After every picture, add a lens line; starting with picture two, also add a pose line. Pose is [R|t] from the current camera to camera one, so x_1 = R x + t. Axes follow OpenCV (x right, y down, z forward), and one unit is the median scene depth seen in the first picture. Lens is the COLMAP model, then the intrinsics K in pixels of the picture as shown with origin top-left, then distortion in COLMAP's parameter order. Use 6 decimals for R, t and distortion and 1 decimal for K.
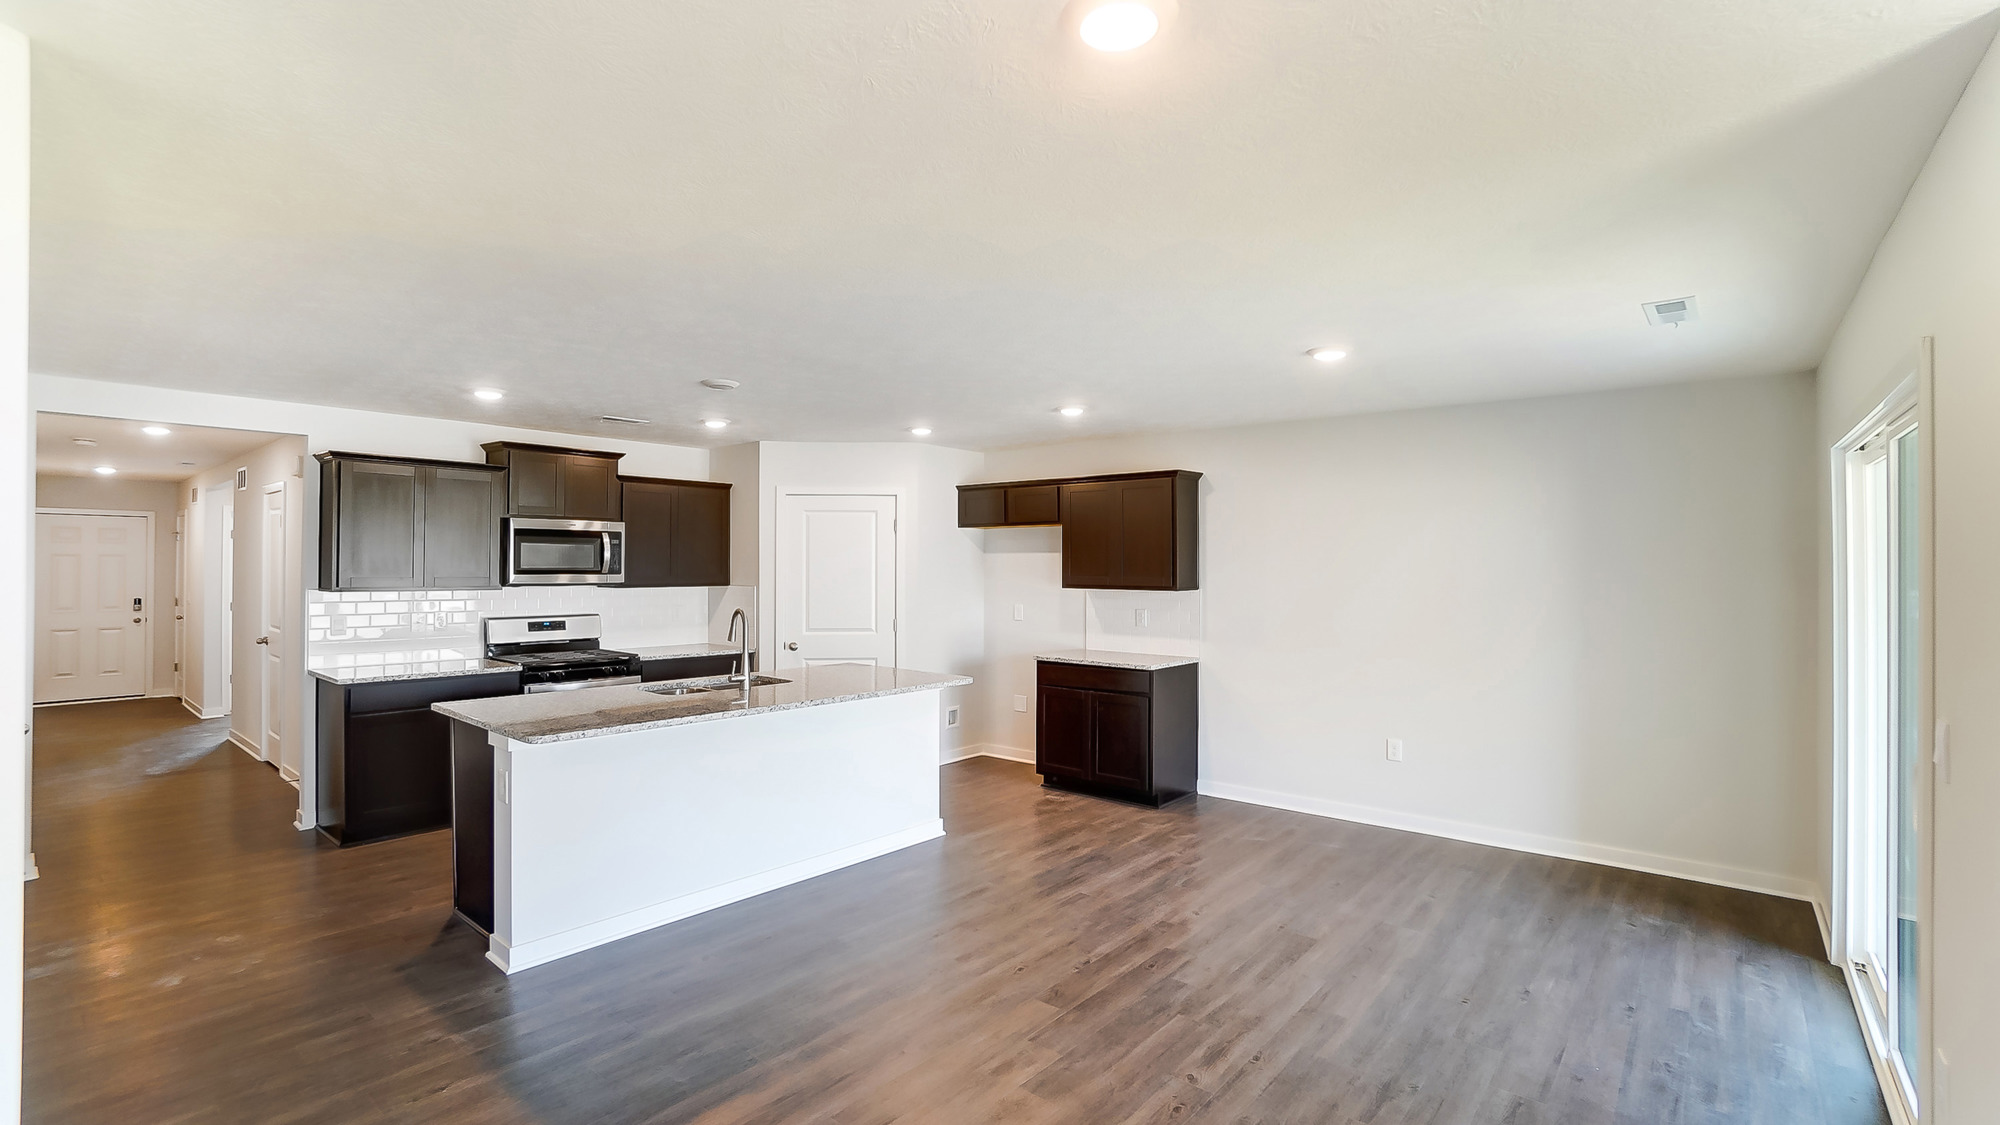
lens RADIAL K [[889.9, 0, 981.8], [0, 889.9, 555.0], [0, 0, 1]] dist [-0.042632, 0.005051]
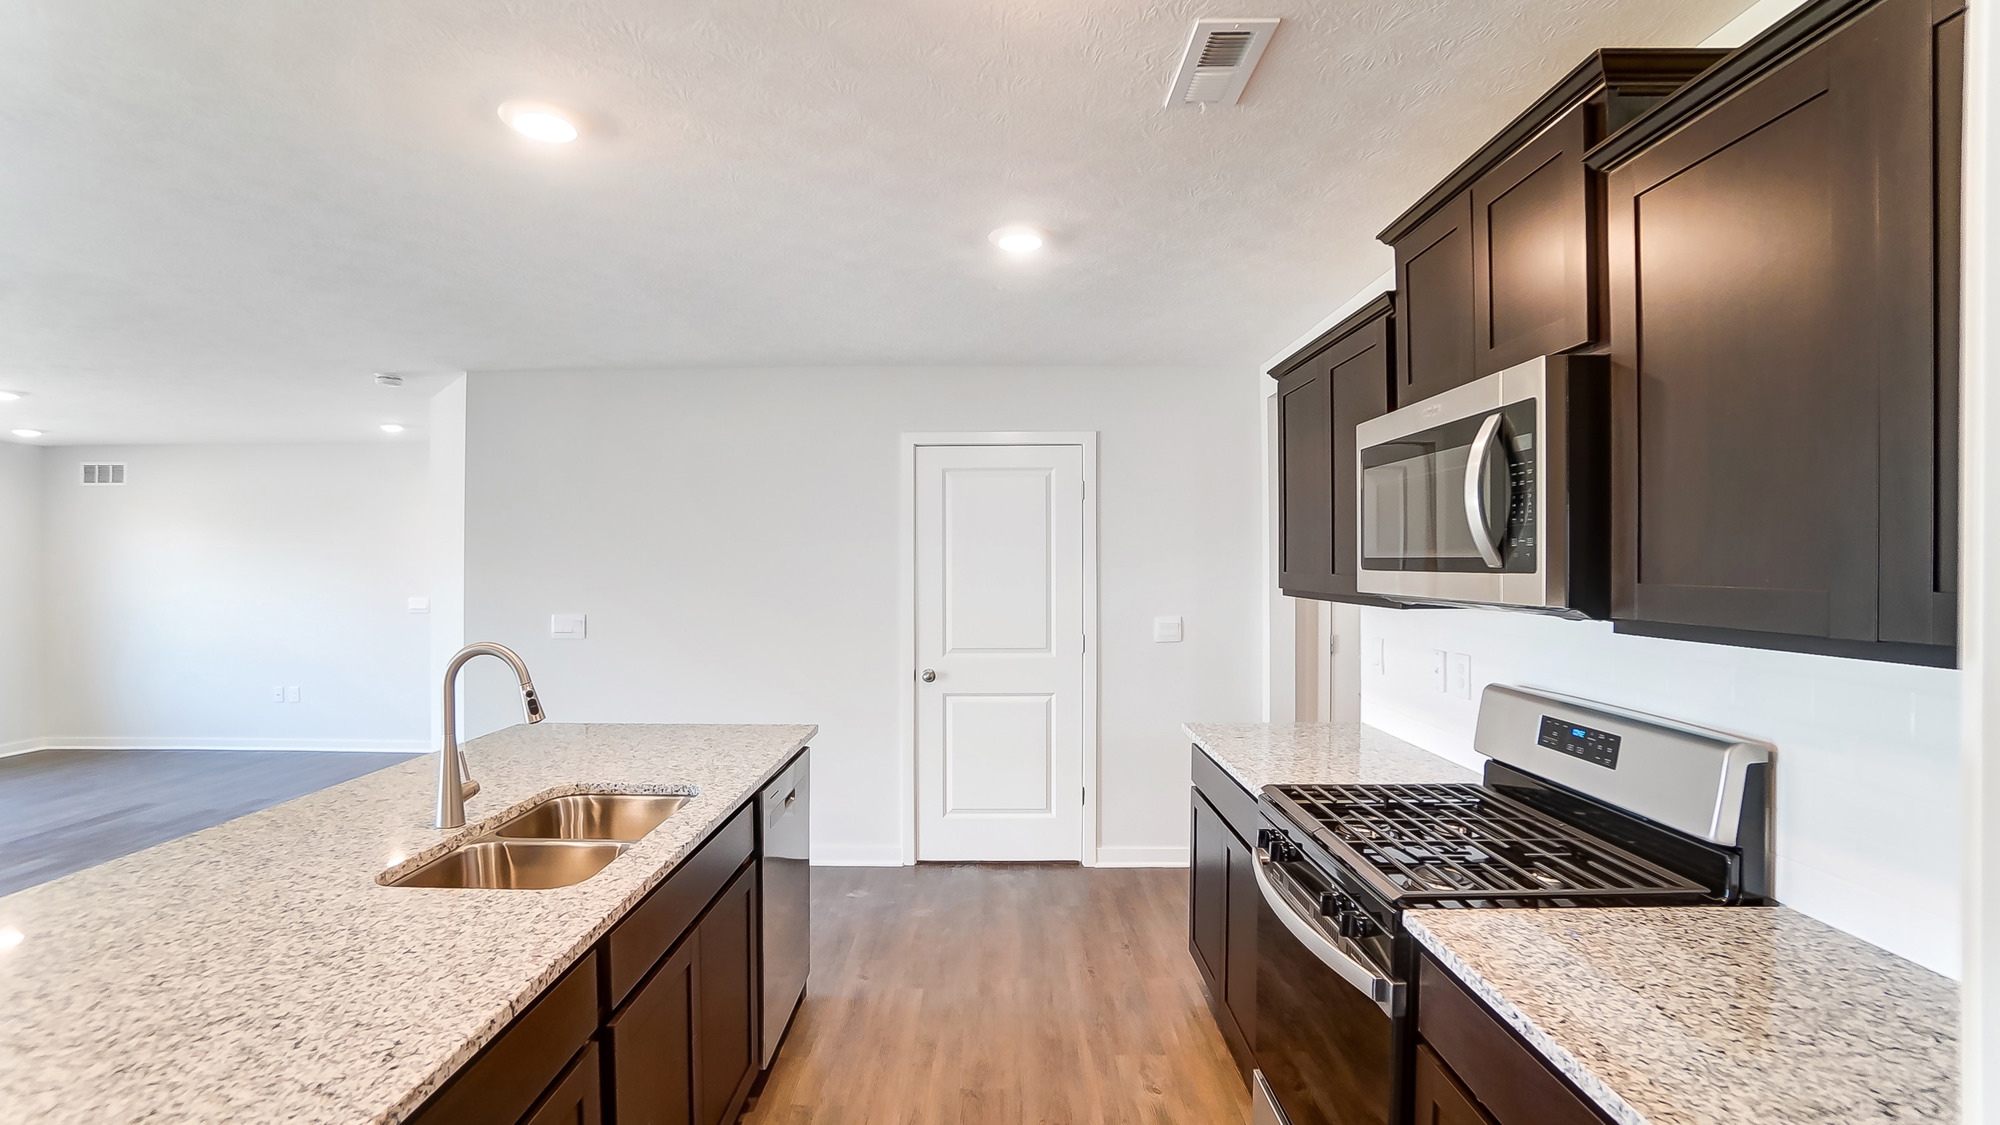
lens RADIAL K [[889.9, 0, 990.5], [0, 889.9, 569.9], [0, 0, 1]] dist [-0.042632, 0.005051]
pose [[-0.765521, 0.000859, -0.643410, -0.141447], [0.006279, 0.999961, -0.006136, 0.021785], [0.643380, -0.008737, -0.765497, 1.097071]]
